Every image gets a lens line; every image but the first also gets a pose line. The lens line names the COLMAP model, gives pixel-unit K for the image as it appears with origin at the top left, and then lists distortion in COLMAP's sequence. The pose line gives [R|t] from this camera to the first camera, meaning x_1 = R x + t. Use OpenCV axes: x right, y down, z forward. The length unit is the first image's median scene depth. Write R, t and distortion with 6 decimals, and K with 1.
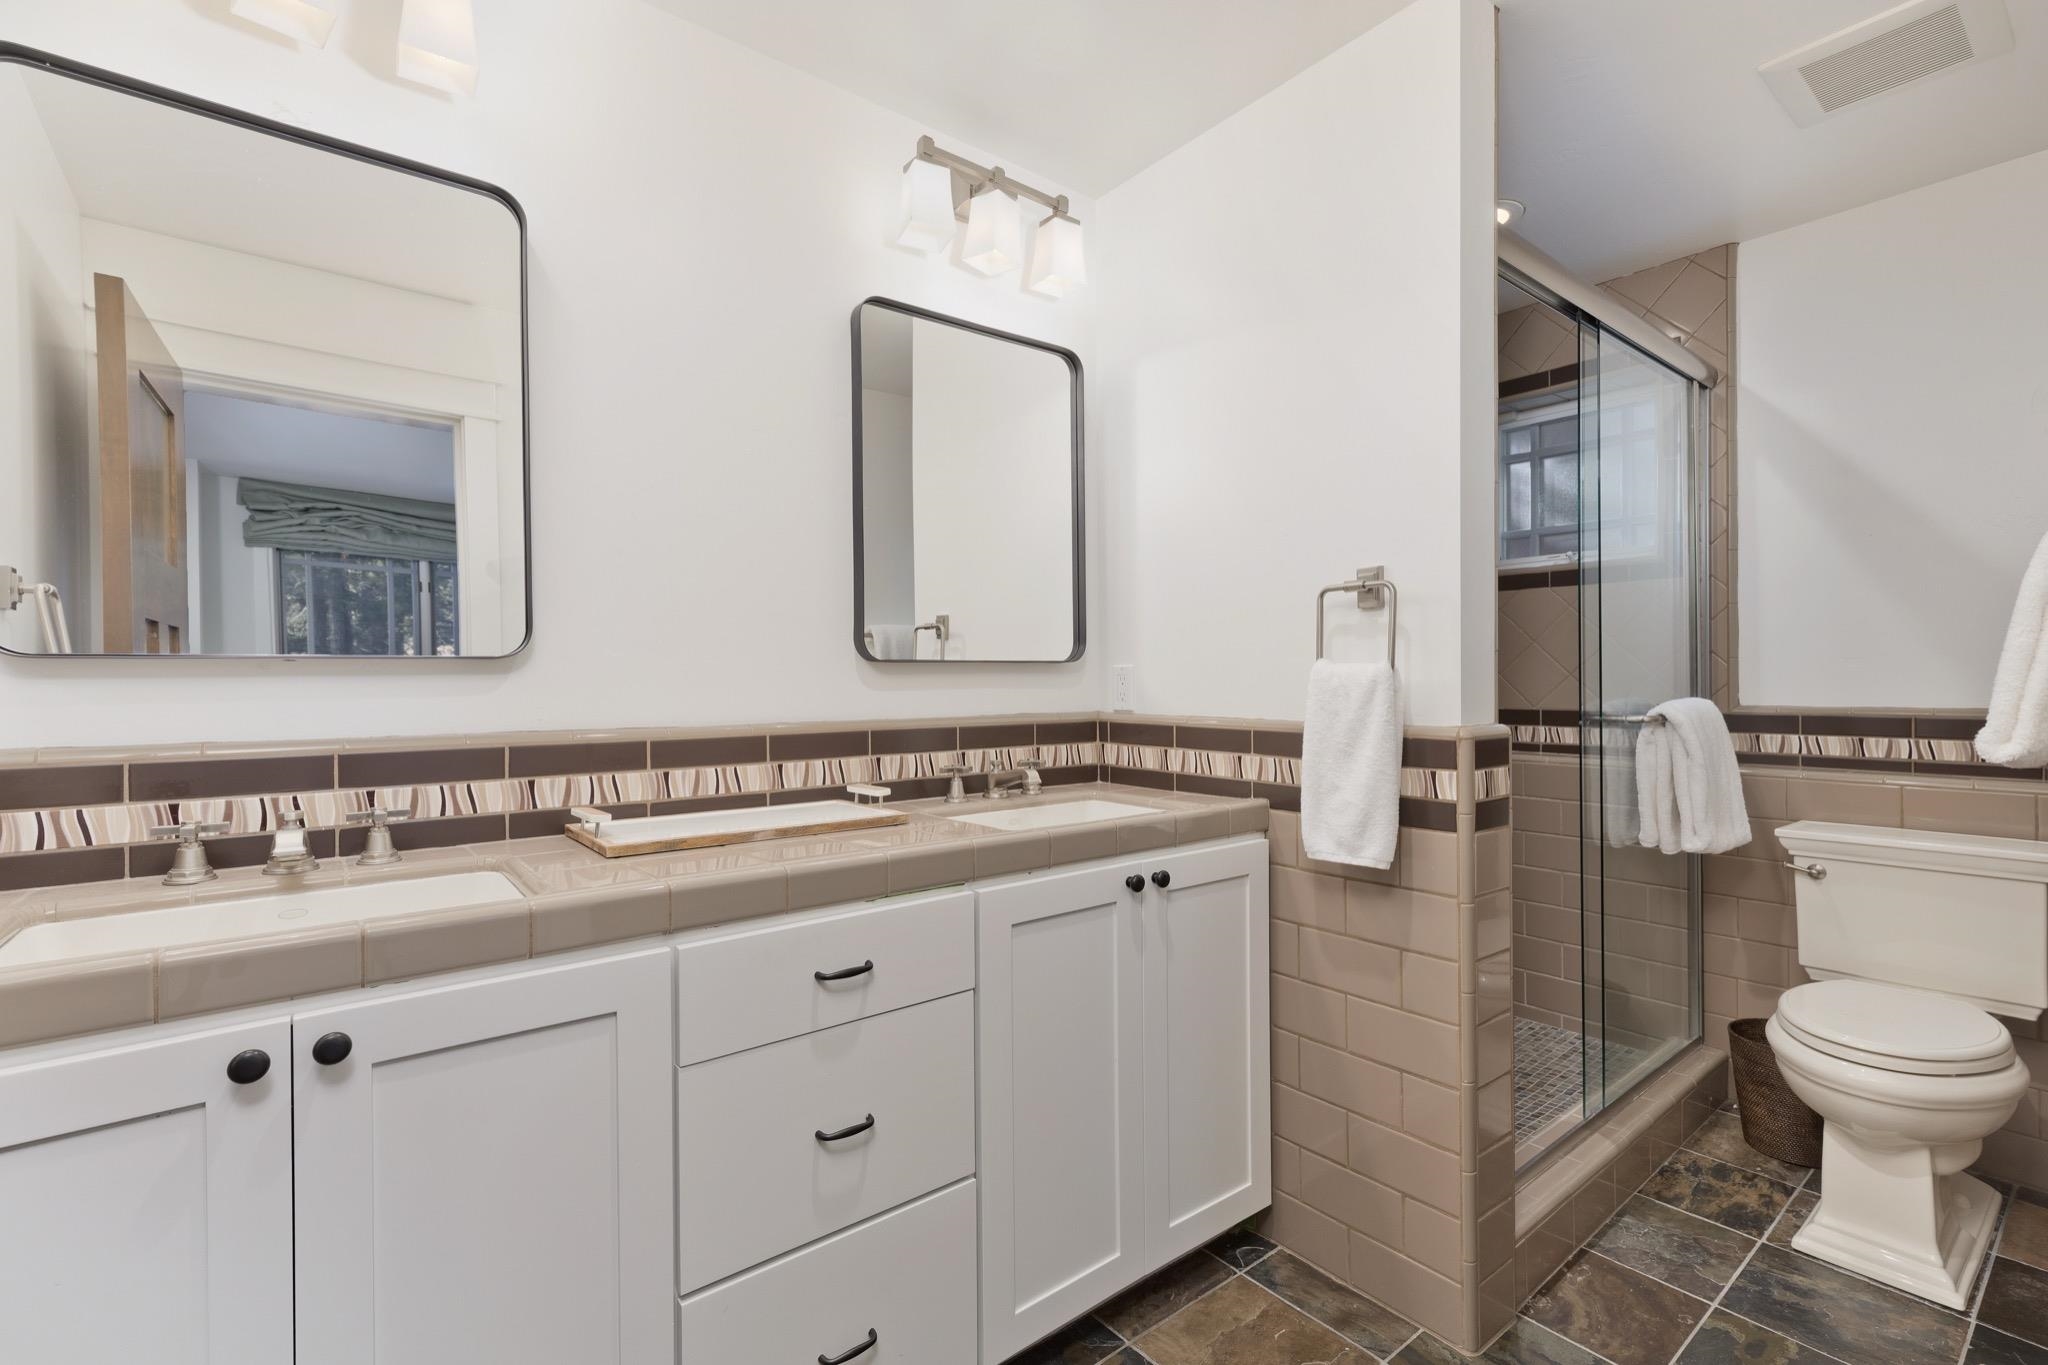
lens RADIAL K [[917.2, 0, 1024.9], [0, 917.2, 679.3], [0, 0, 1]] dist [0.010808, -0.001080]
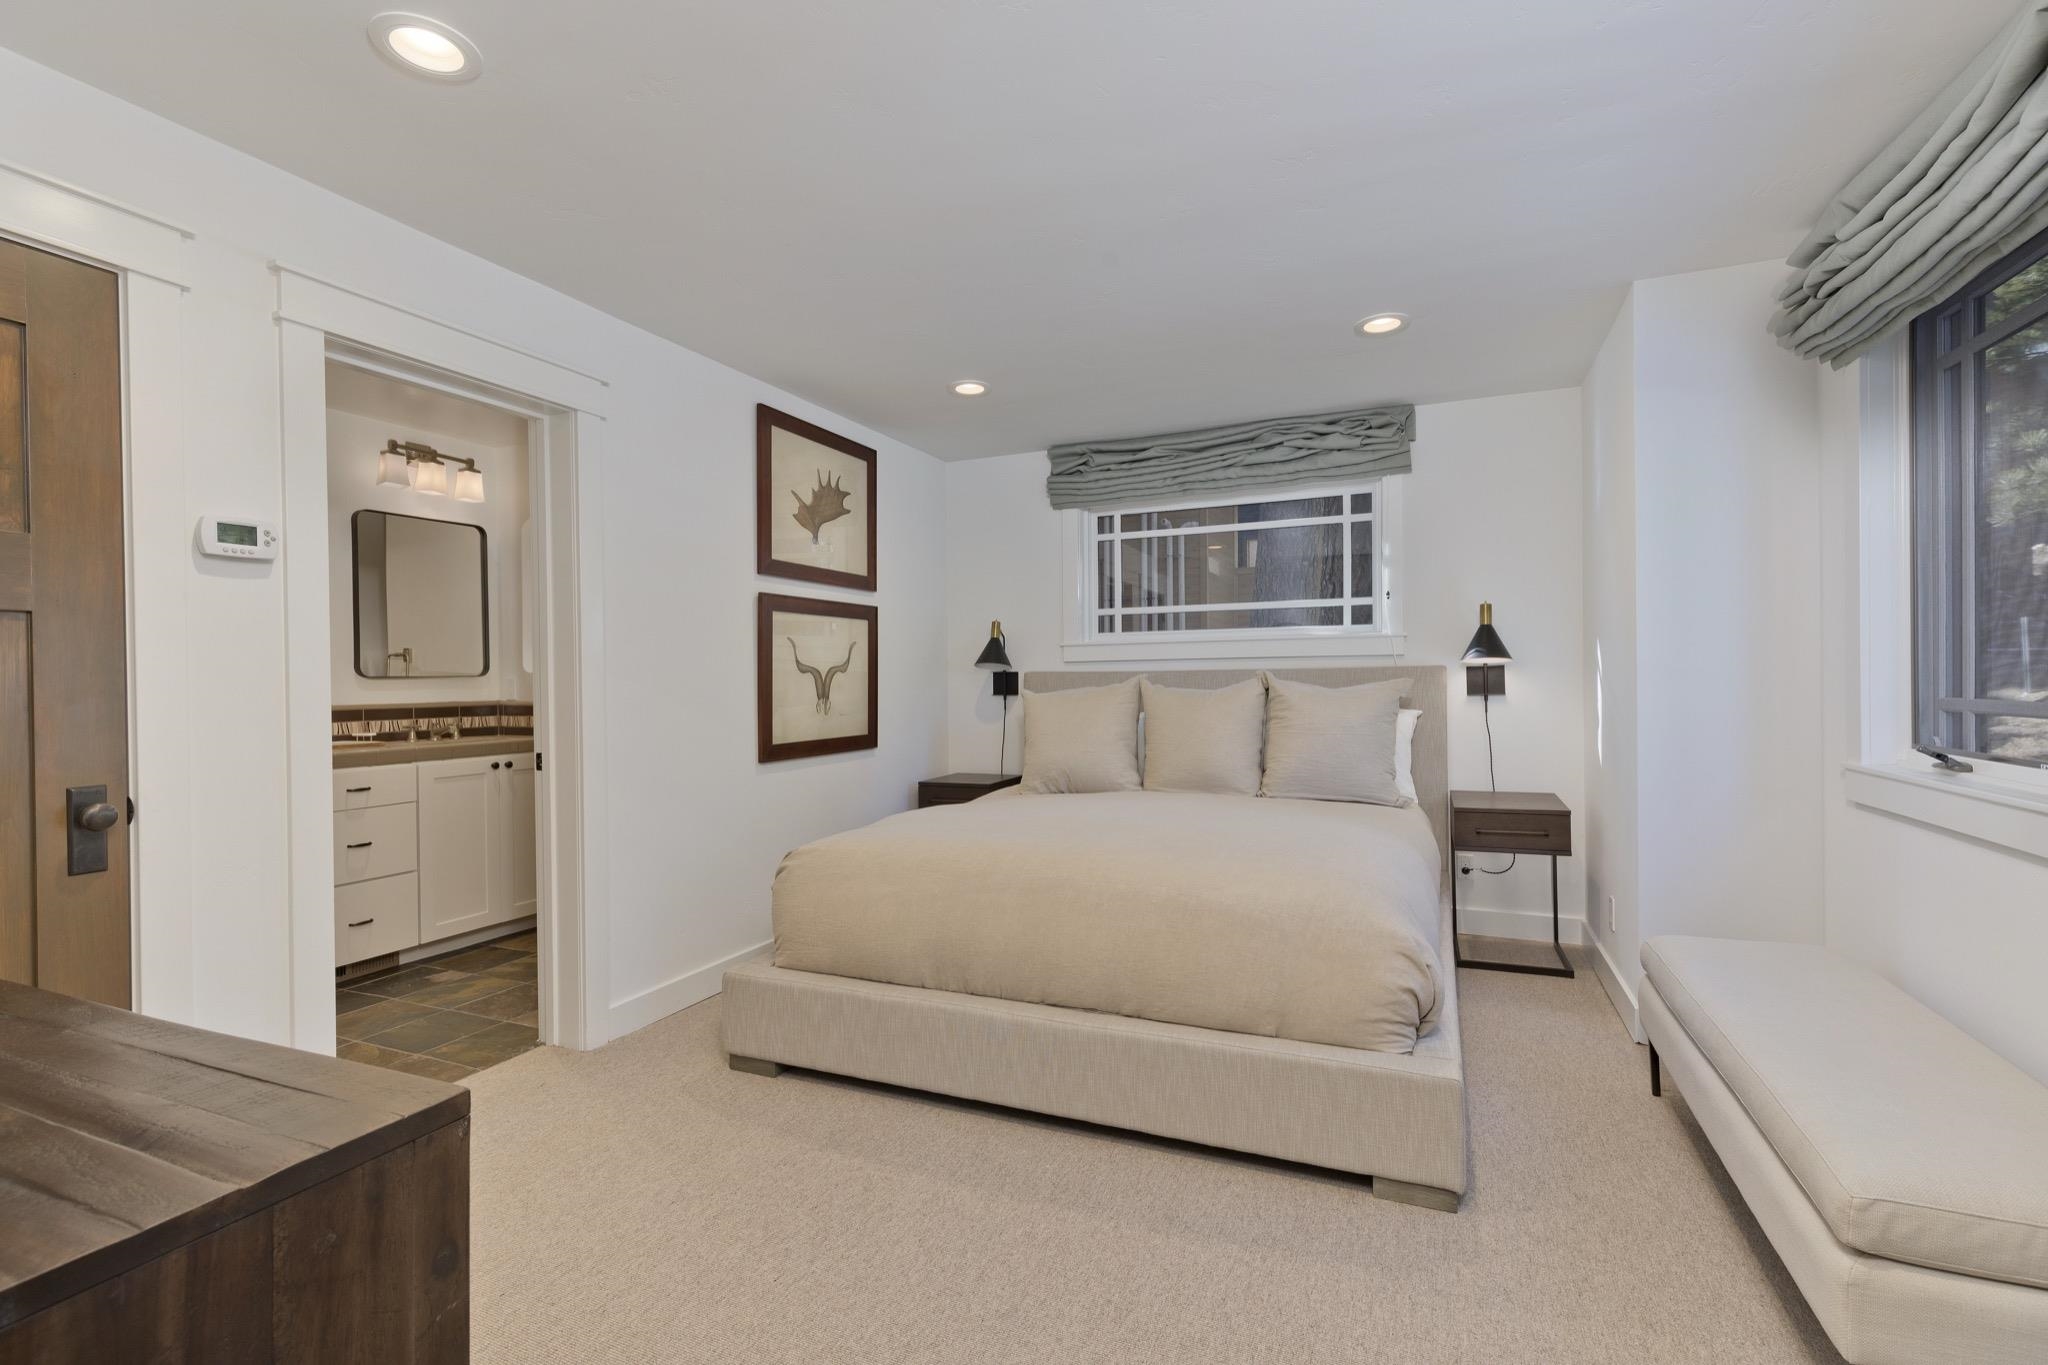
lens RADIAL K [[917.2, 0, 1026.2], [0, 917.2, 681.4], [0, 0, 1]] dist [0.010808, -0.001080]
pose [[0.883511, -0.004517, 0.468389, 0.180114], [0.004796, 0.999988, 0.000597, -0.003546], [-0.468386, 0.001719, 0.883522, -1.535795]]
